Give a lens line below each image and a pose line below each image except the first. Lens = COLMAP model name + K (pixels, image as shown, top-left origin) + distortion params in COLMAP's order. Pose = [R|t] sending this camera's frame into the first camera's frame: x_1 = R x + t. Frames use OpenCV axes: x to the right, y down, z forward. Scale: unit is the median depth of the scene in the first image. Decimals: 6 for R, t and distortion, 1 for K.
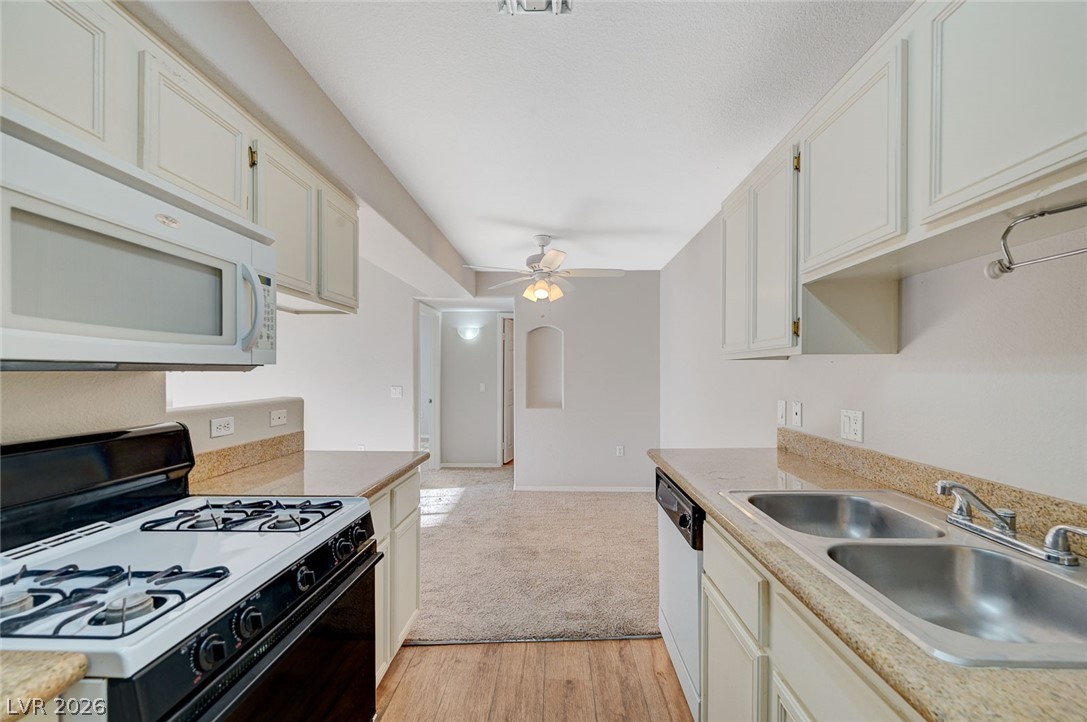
lens RADIAL K [[435.9, 0, 545.6], [0, 435.9, 375.2], [0, 0, 1]] dist [0.000290, 0.000182]
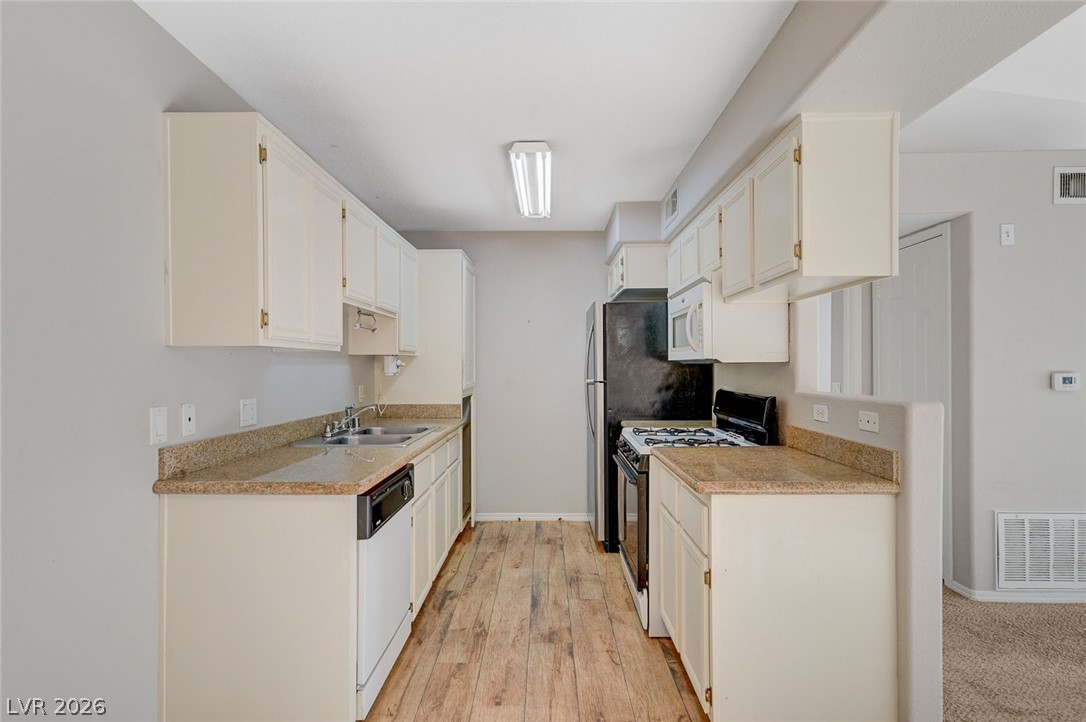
lens RADIAL K [[537.4, 0, 548.3], [0, 537.4, 366.6], [0, 0, 1]] dist [0.015631, 0.000174]
pose [[-0.999524, 0.002907, -0.030715, -0.020443], [0.002622, 0.999953, 0.009319, -0.012130], [0.030741, 0.009234, -0.999485, 2.359684]]
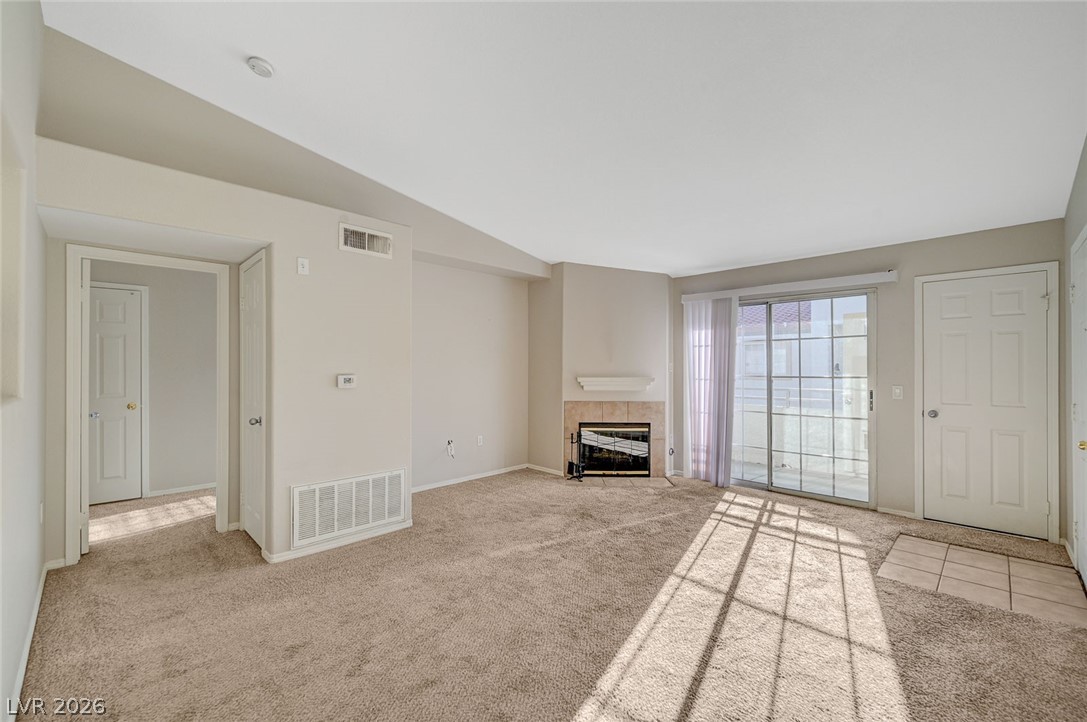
lens RADIAL K [[451.8, 0, 548.1], [0, 451.8, 367.0], [0, 0, 1]] dist [-0.001605, 0.000216]
pose [[-0.678044, -0.005113, -0.735004, -0.885526], [-0.007566, 0.999971, 0.000023, -0.013360], [0.734983, 0.005576, -0.678063, 2.643042]]
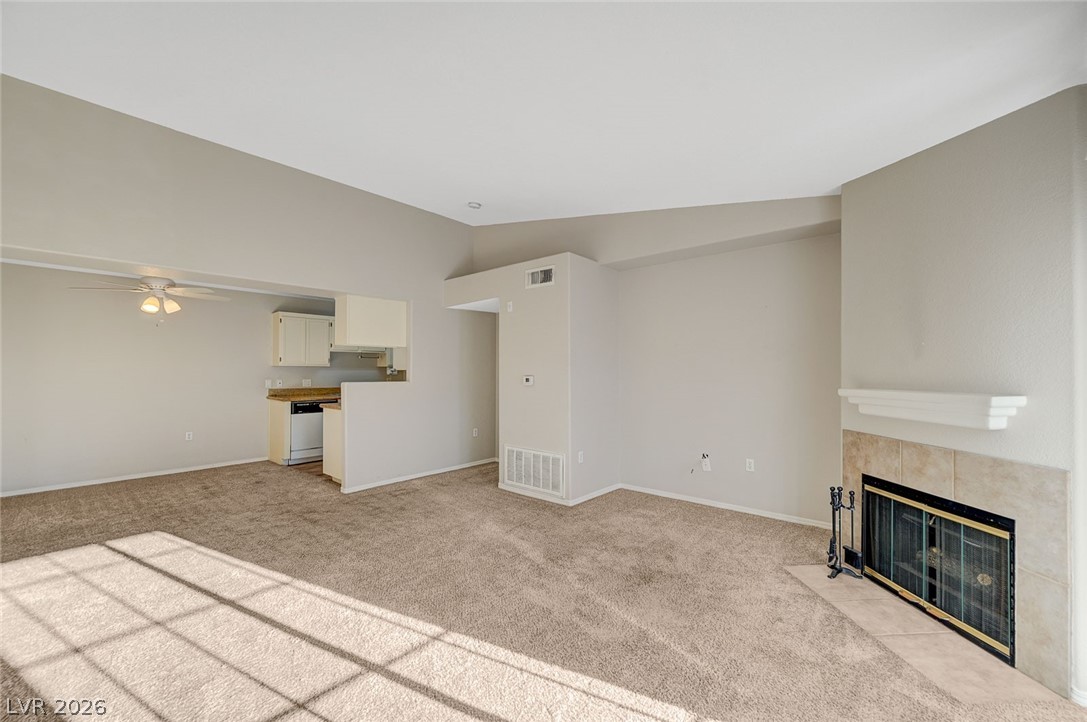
lens RADIAL K [[430.0, 0, 547.8], [0, 430.0, 367.3], [0, 0, 1]] dist [-0.001073, 0.000232]
pose [[-0.773905, 0.002837, 0.633295, -3.531629], [0.002339, 0.999996, -0.001621, -0.021797], [-0.633297, 0.000226, -0.773909, 2.642143]]
